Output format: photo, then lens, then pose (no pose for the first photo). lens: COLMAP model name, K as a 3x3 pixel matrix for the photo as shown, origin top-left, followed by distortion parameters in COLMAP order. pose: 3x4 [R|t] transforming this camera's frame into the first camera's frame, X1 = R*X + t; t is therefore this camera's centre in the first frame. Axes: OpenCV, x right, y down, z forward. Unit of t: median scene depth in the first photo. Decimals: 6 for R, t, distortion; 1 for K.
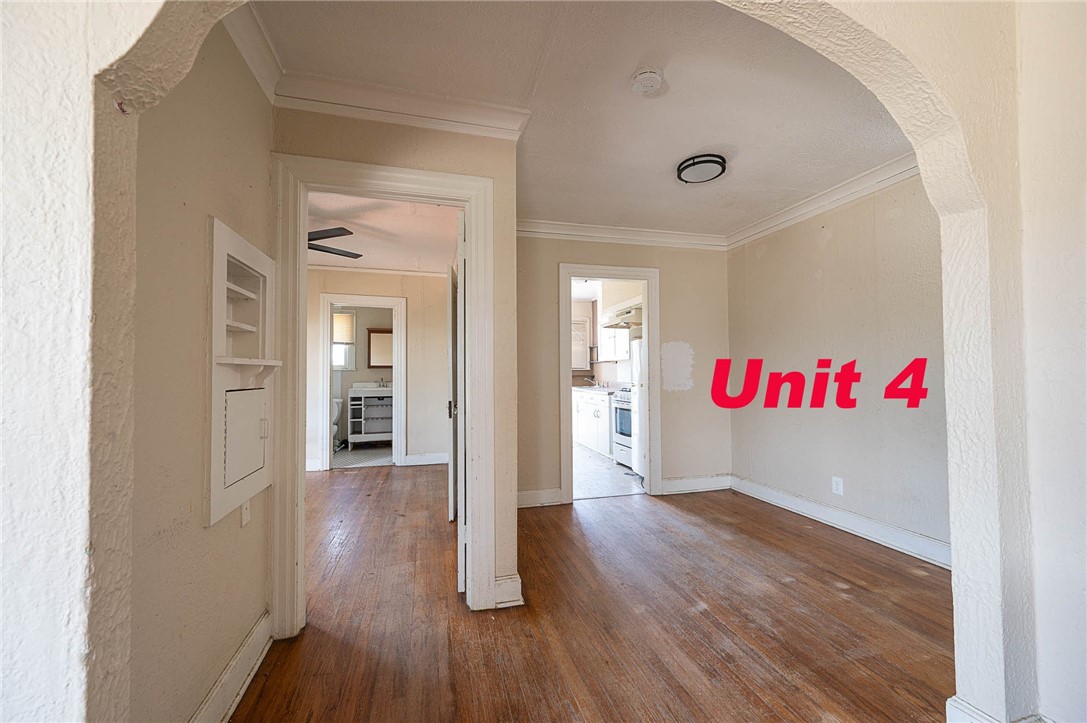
lens RADIAL K [[427.9, 0, 543.5], [0, 427.9, 361.5], [0, 0, 1]] dist [0.000489, -0.000111]
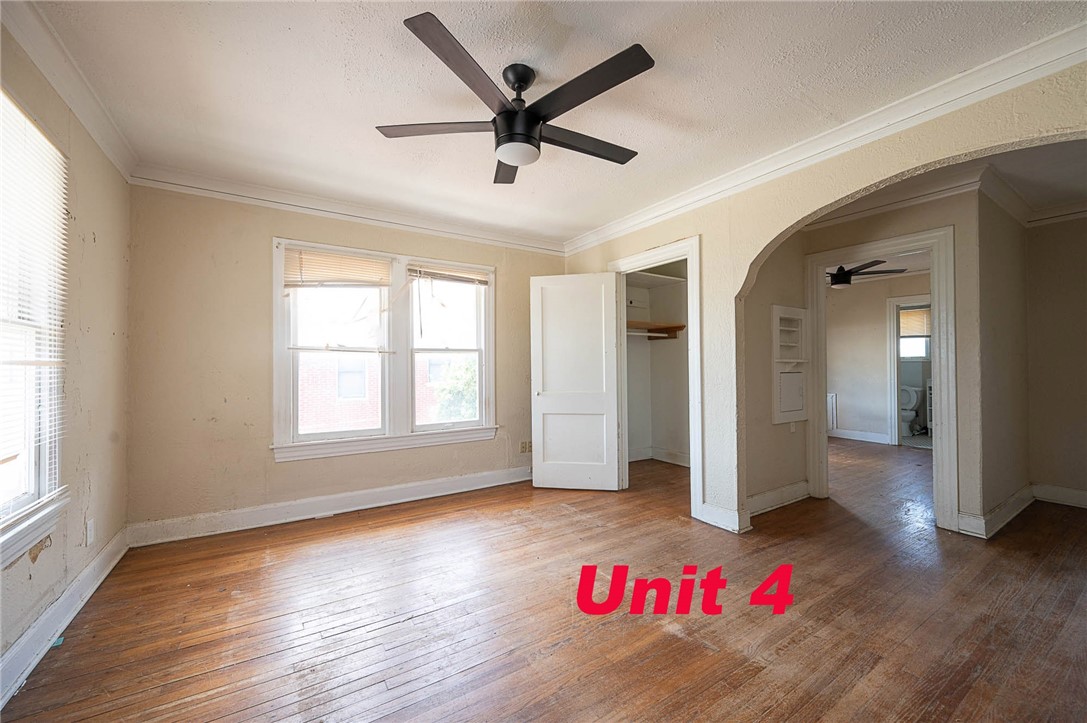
lens RADIAL K [[427.9, 0, 543.5], [0, 427.9, 361.5], [0, 0, 1]] dist [0.000489, -0.000111]
pose [[0.304688, -0.003225, -0.952447, 0.912367], [0.026180, 0.999645, 0.004990, -0.031371], [0.952093, -0.026455, 0.304664, -0.800342]]
